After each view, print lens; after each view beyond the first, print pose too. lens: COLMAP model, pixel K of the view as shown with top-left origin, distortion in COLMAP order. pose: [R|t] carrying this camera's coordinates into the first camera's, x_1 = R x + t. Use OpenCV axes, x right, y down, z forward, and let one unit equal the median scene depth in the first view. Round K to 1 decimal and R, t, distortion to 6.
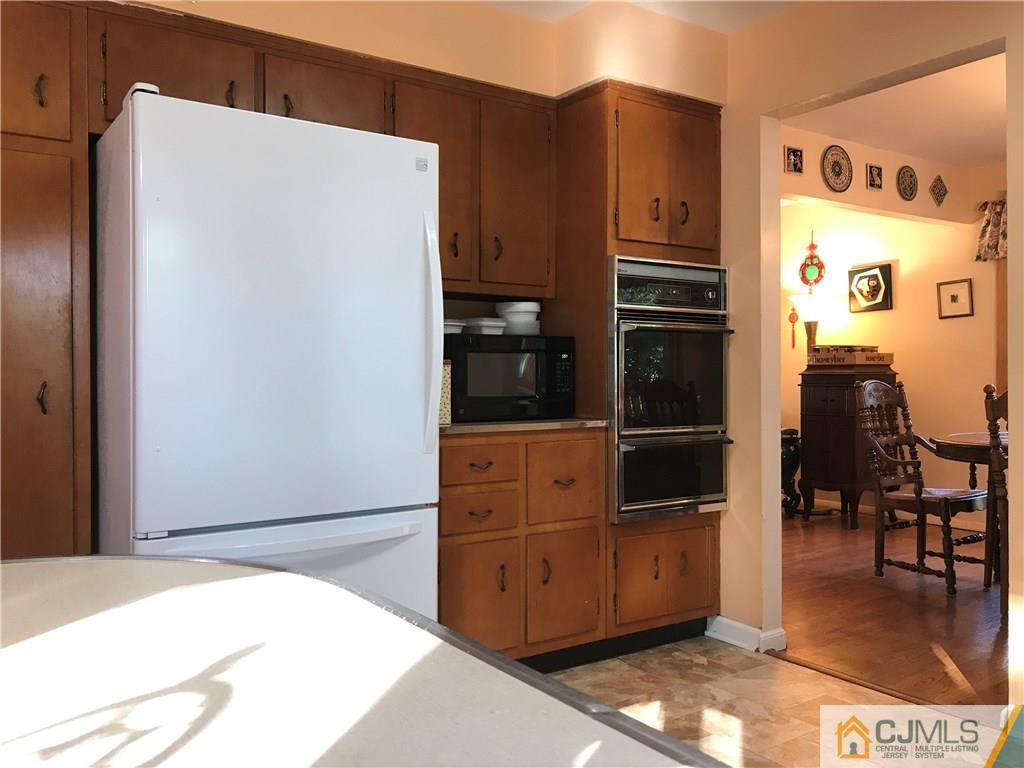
lens RADIAL K [[858.4, 0, 509.5], [0, 858.4, 384.5], [0, 0, 1]] dist [0.029046, 0.019093]
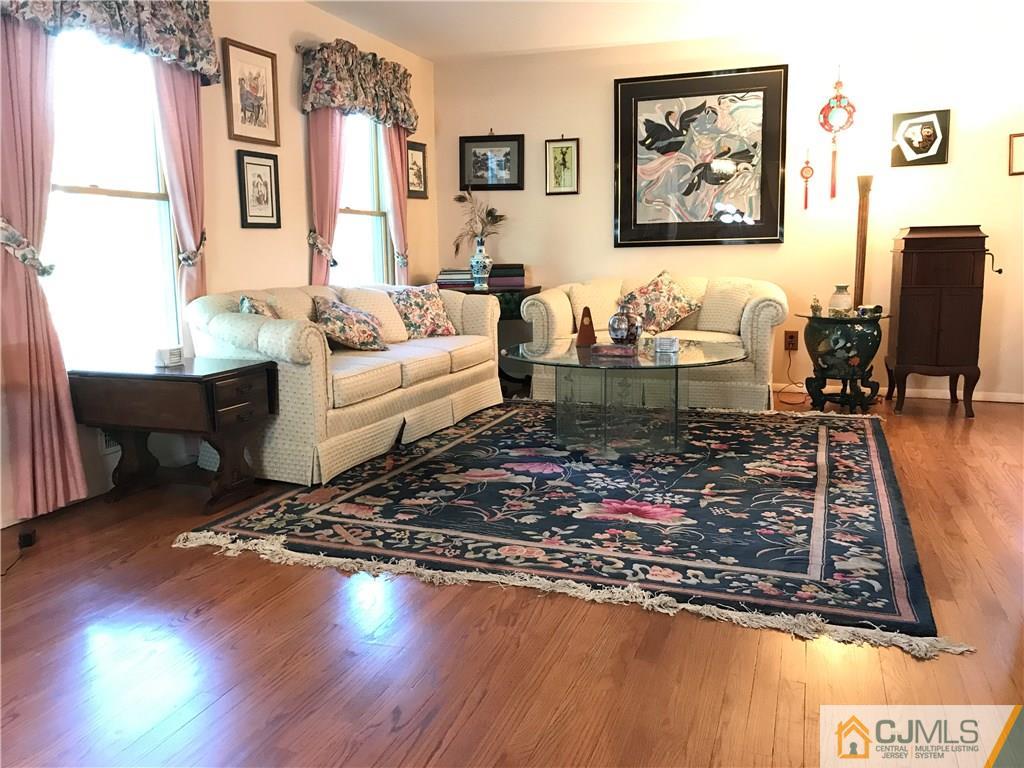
lens RADIAL K [[858.4, 0, 511.1], [0, 858.4, 376.4], [0, 0, 1]] dist [0.029046, 0.019093]
pose [[0.819855, -0.090093, 0.565439, -0.422722], [0.017033, 0.990944, 0.133193, 0.001301], [-0.572318, -0.099568, 0.813965, 0.507364]]
